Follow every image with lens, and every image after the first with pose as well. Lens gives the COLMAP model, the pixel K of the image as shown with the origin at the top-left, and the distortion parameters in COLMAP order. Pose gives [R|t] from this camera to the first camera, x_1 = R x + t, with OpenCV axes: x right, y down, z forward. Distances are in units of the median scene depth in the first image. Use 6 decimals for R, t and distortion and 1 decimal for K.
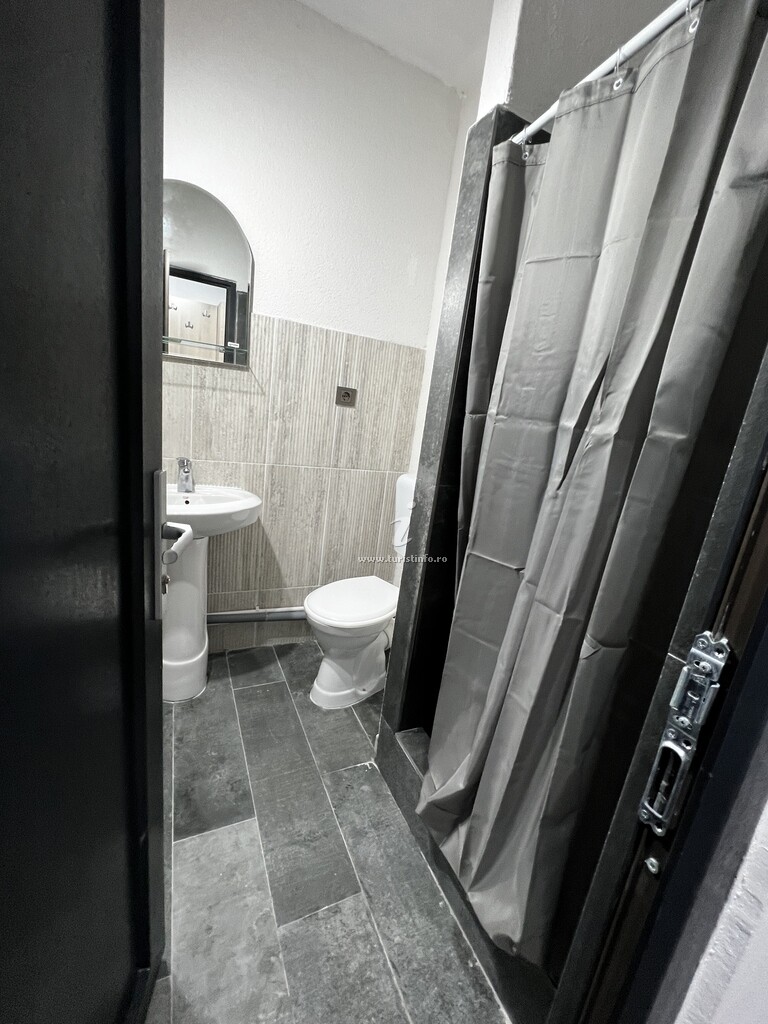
lens RADIAL K [[420.4, 0, 384.0], [0, 420.4, 512.0], [0, 0, 1]] dist [-0.000175, 0.000014]
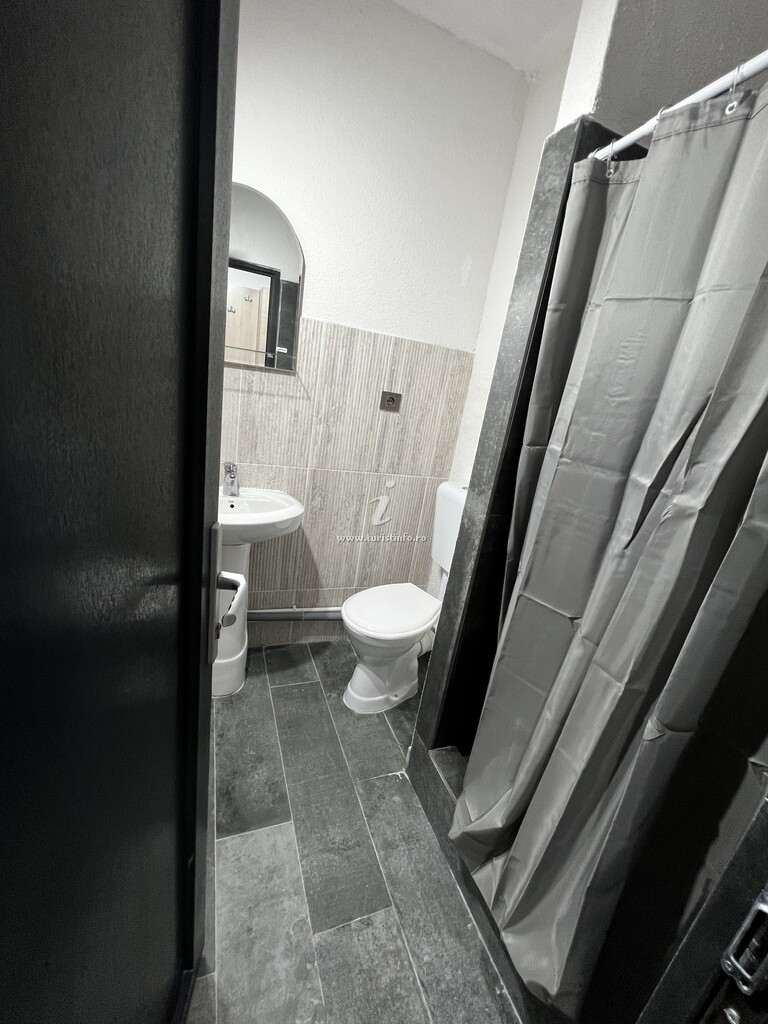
lens RADIAL K [[420.4, 0, 384.0], [0, 420.4, 512.0], [0, 0, 1]] dist [-0.000175, 0.000014]
pose [[0.996804, 0.047129, -0.064499, -0.050703], [-0.043906, 0.997758, 0.050519, -0.110232], [0.066736, -0.047525, 0.996638, 0.013107]]
